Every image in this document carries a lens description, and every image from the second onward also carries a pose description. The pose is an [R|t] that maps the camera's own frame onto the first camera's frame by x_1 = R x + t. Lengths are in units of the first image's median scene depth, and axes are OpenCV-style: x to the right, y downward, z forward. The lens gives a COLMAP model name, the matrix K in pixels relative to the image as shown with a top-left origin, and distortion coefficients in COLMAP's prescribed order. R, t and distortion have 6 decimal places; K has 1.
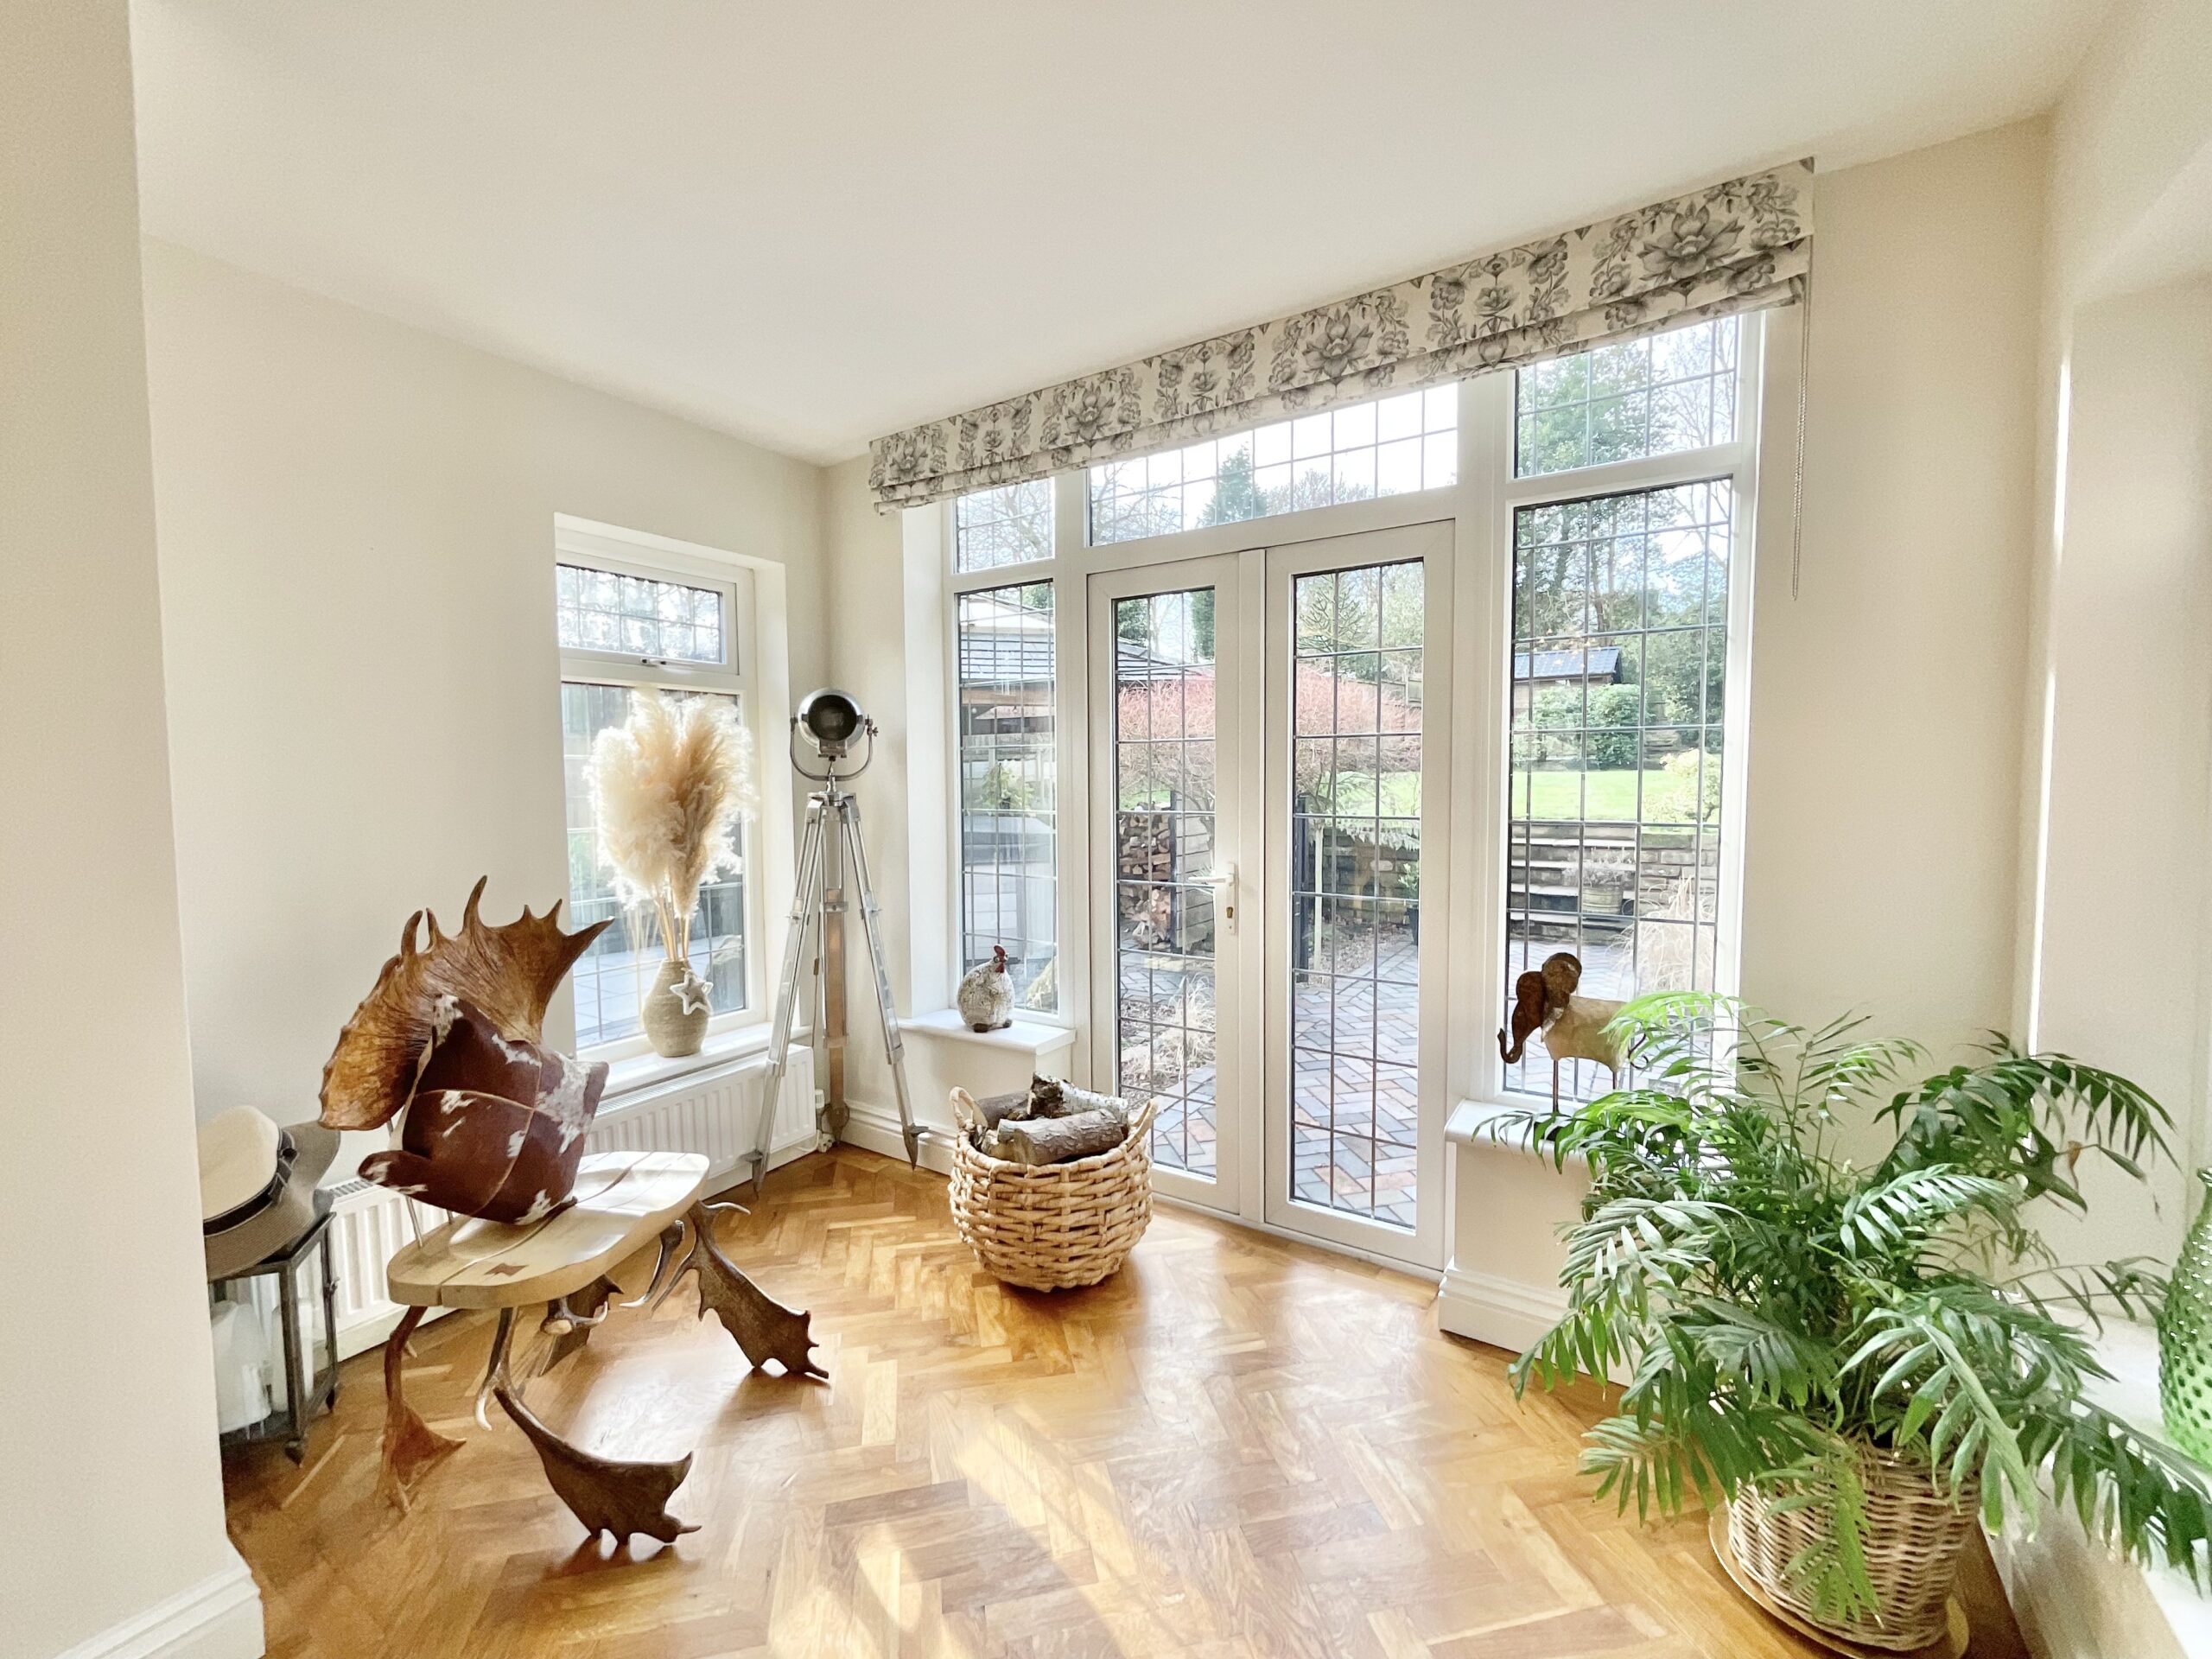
lens RADIAL K [[899.1, 0, 1124.2], [0, 899.1, 817.7], [0, 0, 1]] dist [-0.002688, 0.001594]
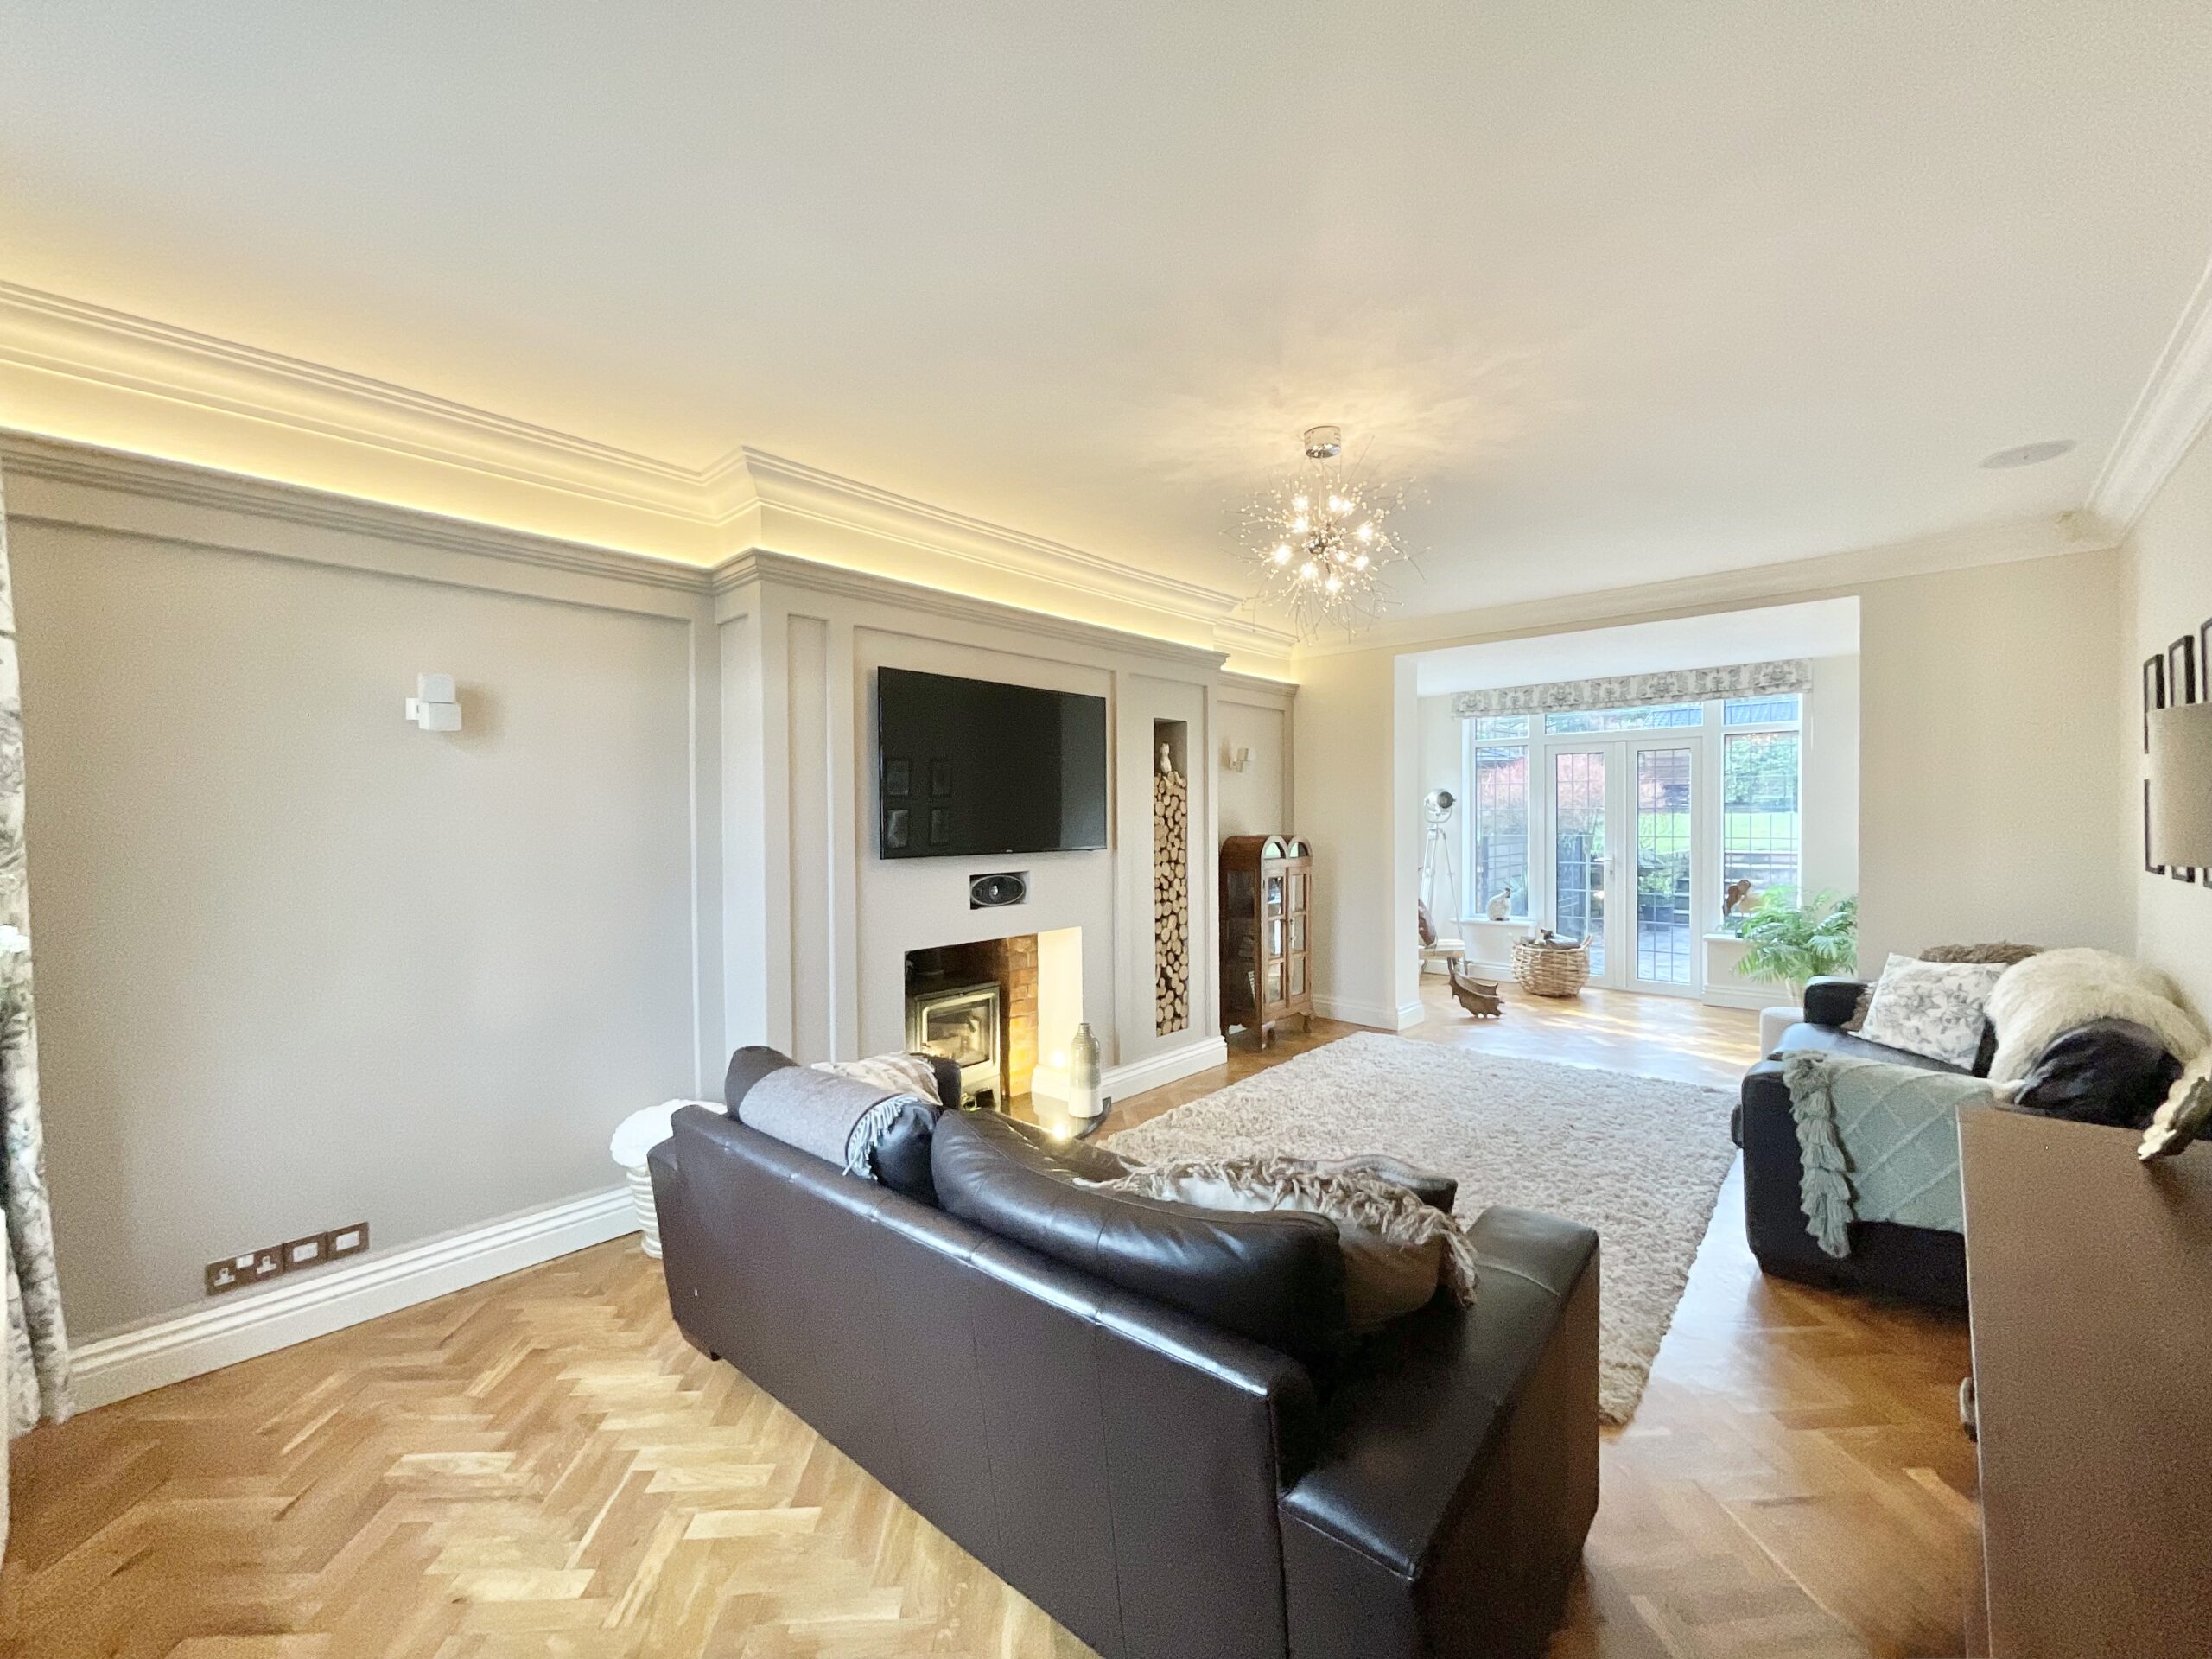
lens RADIAL K [[899.1, 0, 1136.4], [0, 899.1, 818.0], [0, 0, 1]] dist [-0.002688, 0.001594]
pose [[0.987772, 0.003959, -0.155857, -1.129079], [-0.010665, 0.999052, -0.042214, 0.089476], [0.155542, 0.043360, 0.986877, -2.457378]]
